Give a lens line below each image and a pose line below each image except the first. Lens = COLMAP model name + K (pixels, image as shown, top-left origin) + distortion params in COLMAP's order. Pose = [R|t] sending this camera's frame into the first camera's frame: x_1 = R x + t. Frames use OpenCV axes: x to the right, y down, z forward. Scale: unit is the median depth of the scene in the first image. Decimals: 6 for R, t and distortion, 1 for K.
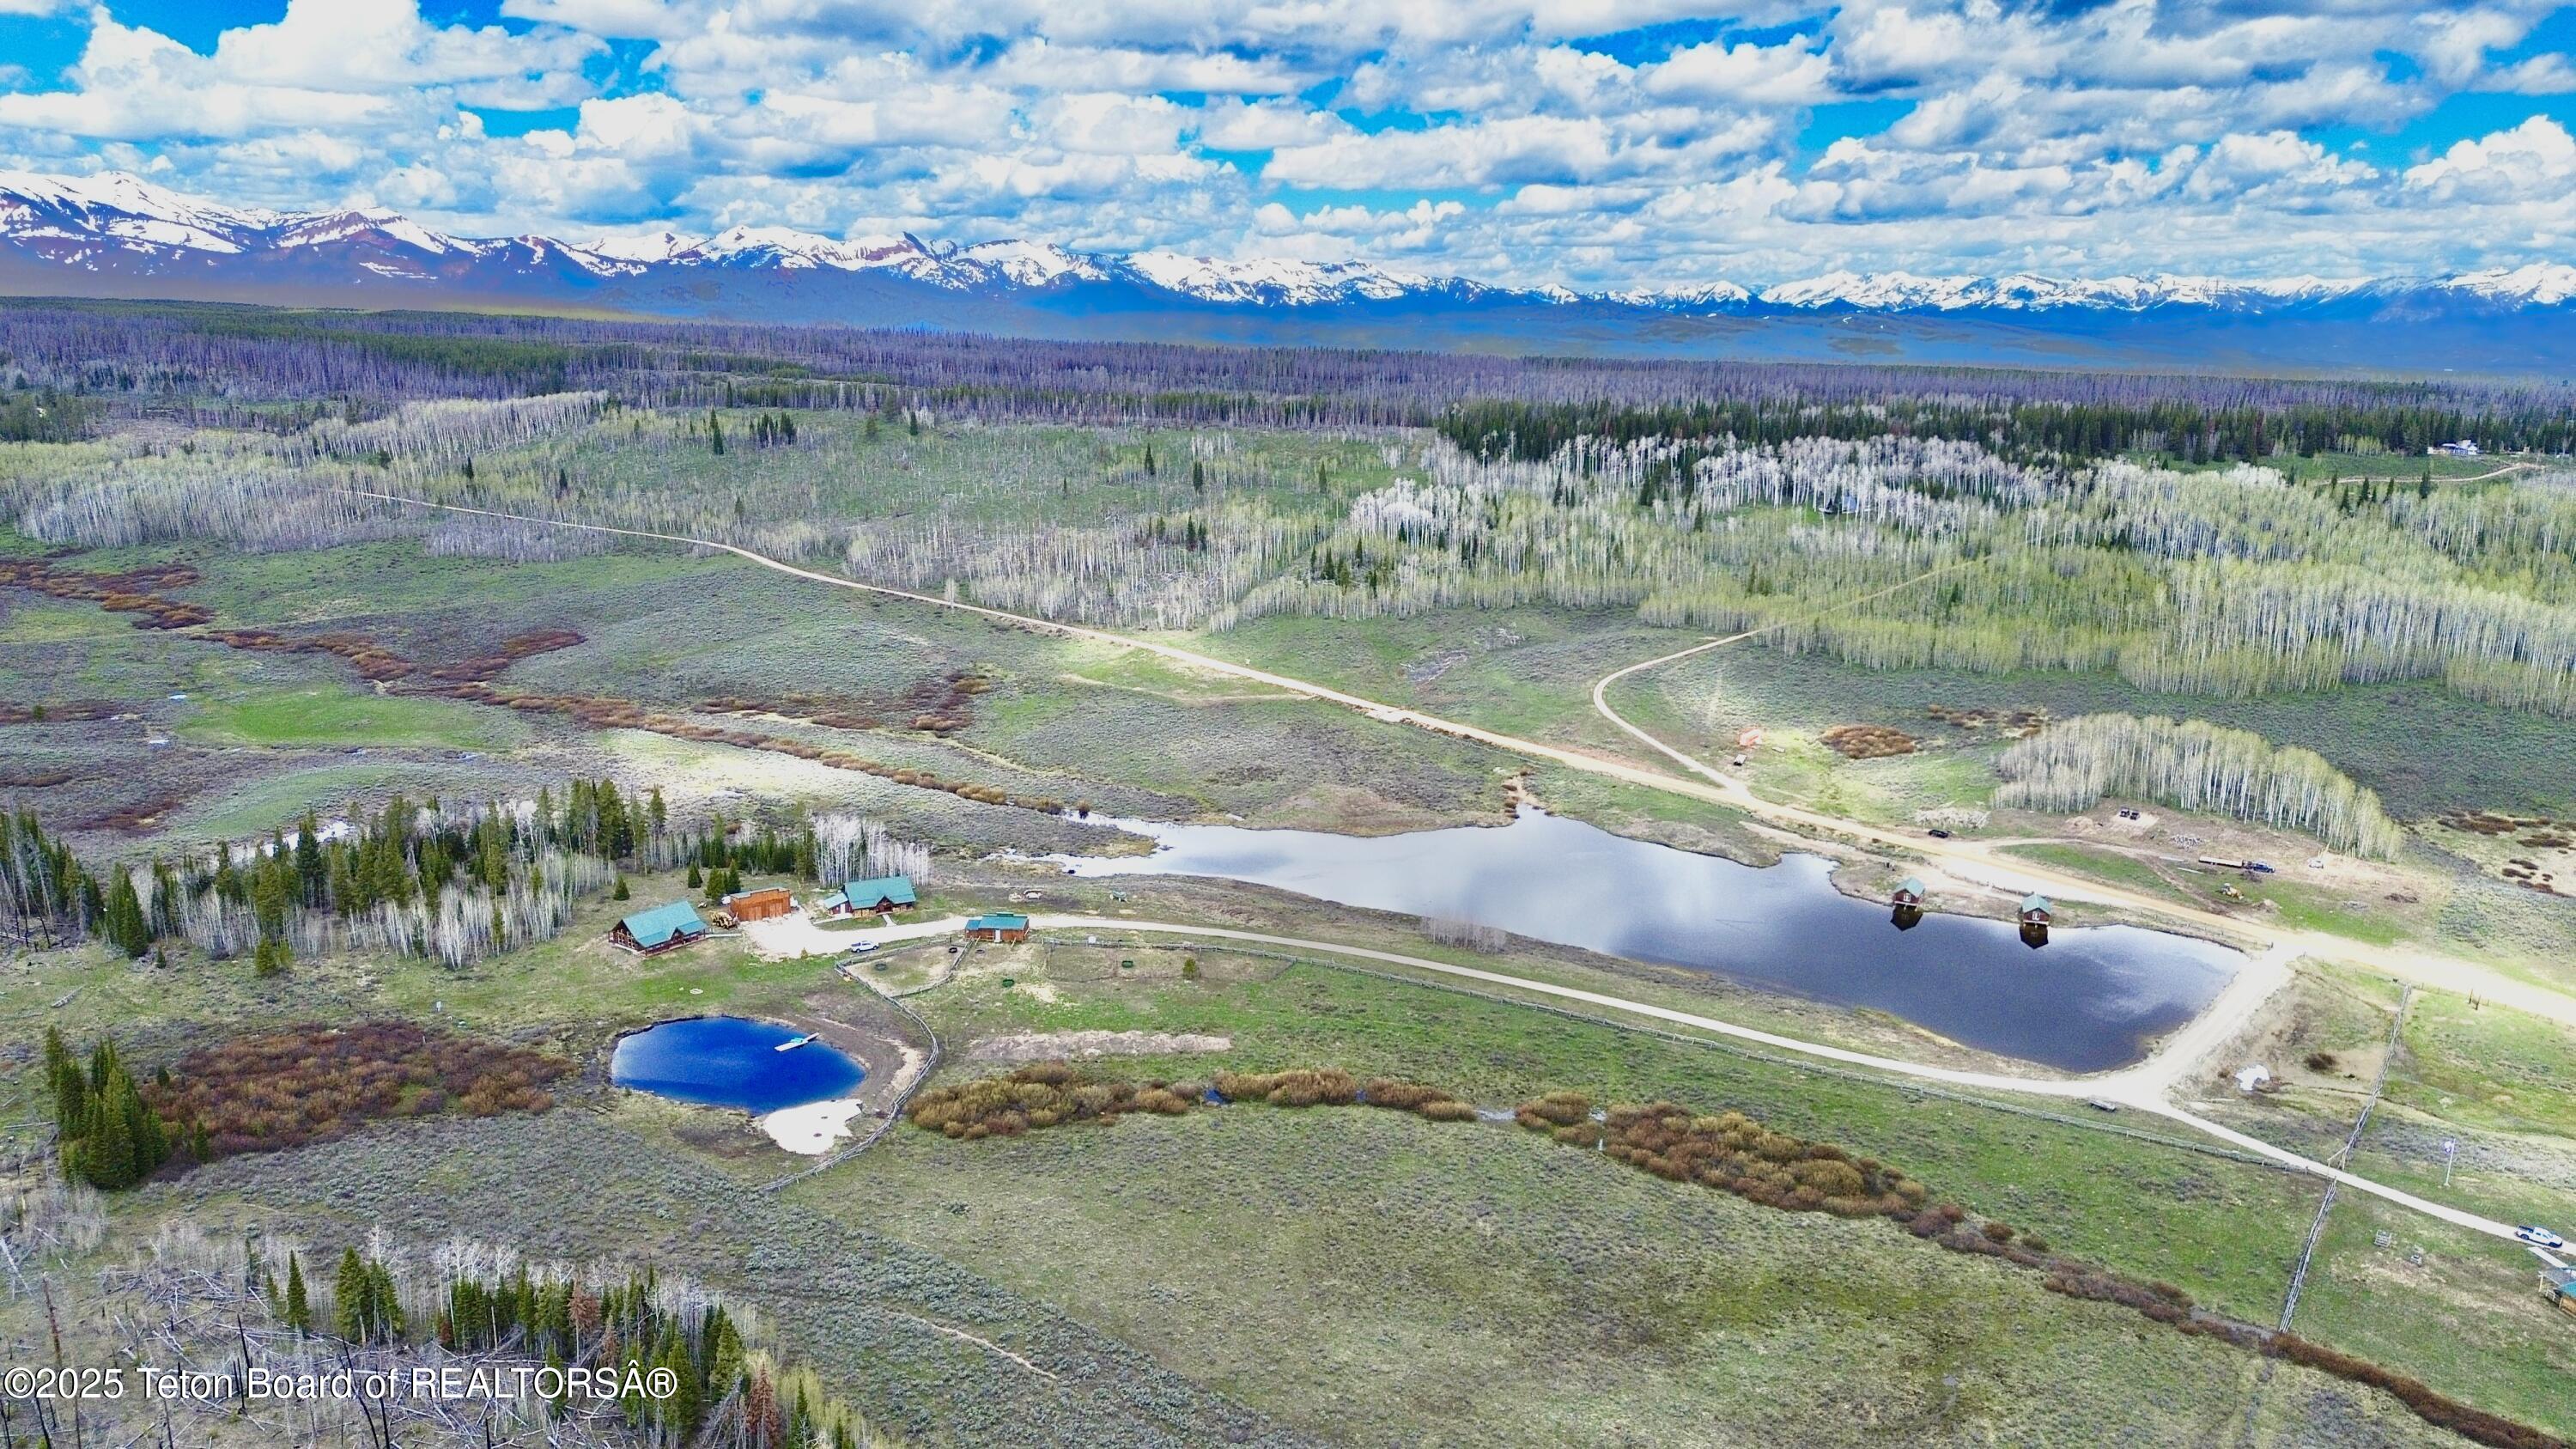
lens RADIAL K [[1828.2, 0, 1294.4], [0, 1828.2, 715.3], [0, 0, 1]] dist [0.077311, -0.073084]
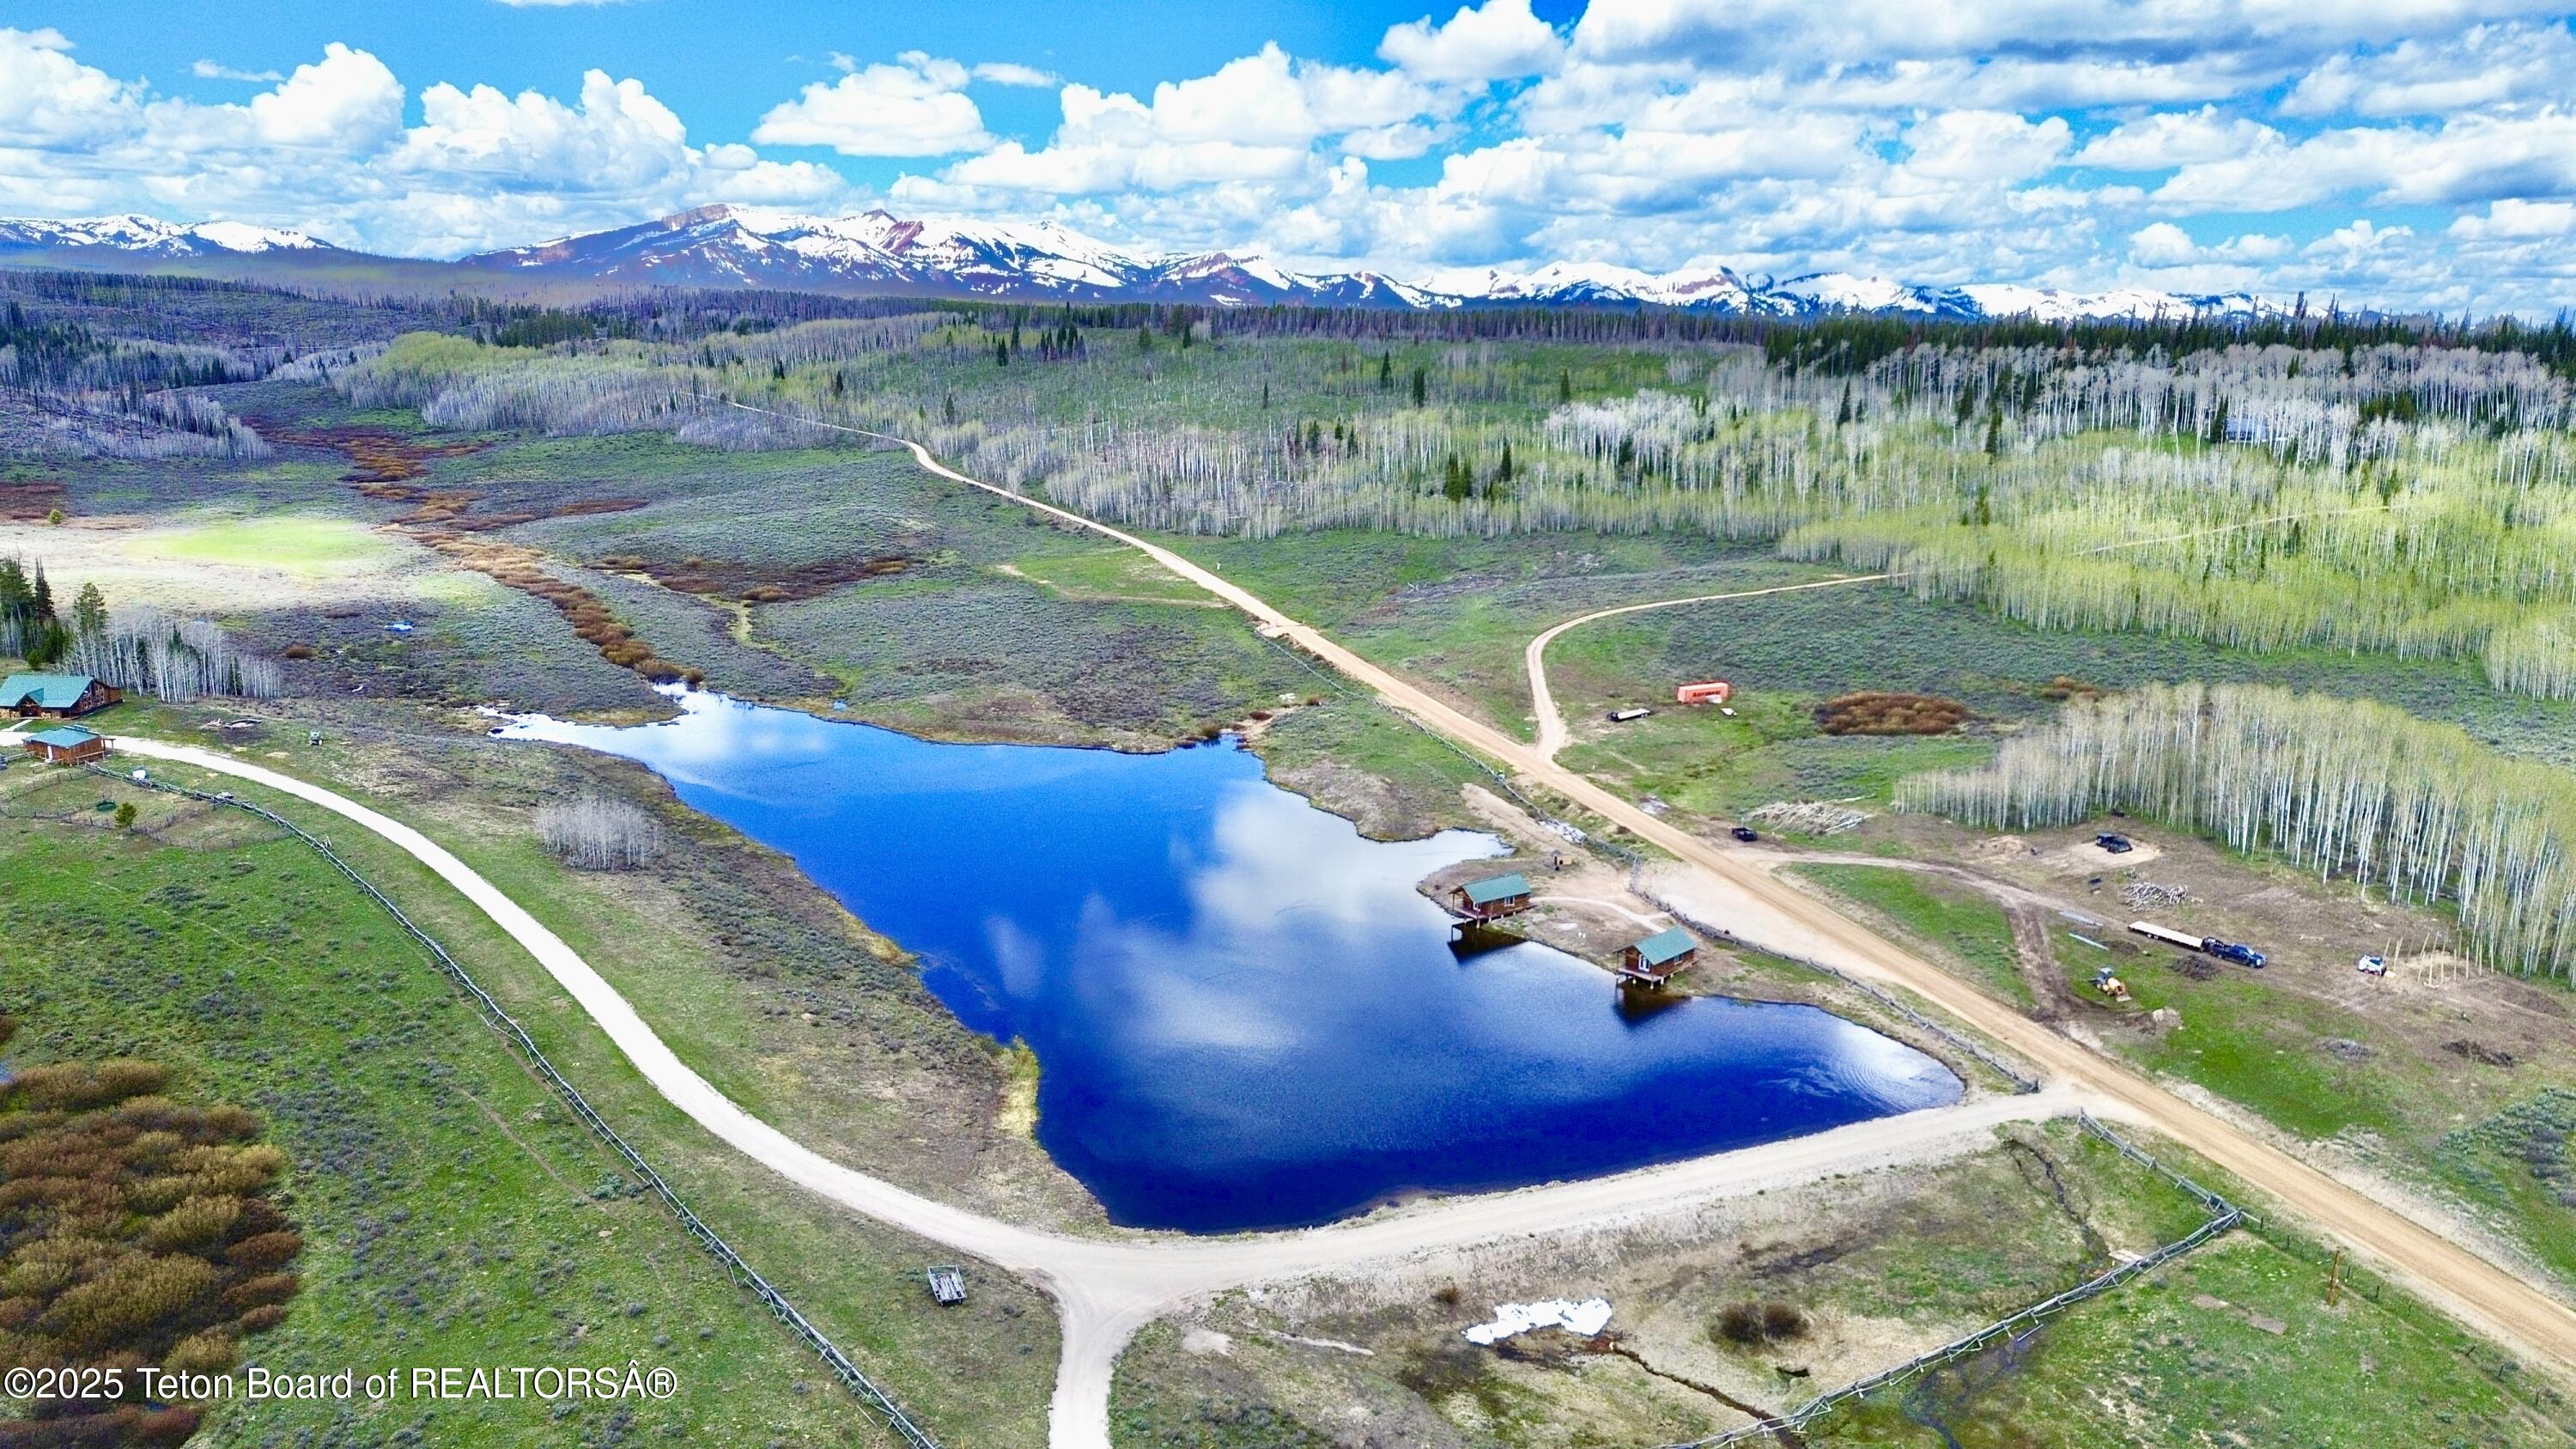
lens RADIAL K [[1826.1, 0, 1290.7], [0, 1826.1, 733.0], [0, 0, 1]] dist [0.067517, -0.056776]
pose [[0.905785, 0.100003, -0.411767, 0.259210], [-0.104716, 0.994440, 0.011164, 0.023204], [0.410594, 0.033007, 0.911221, 0.234558]]
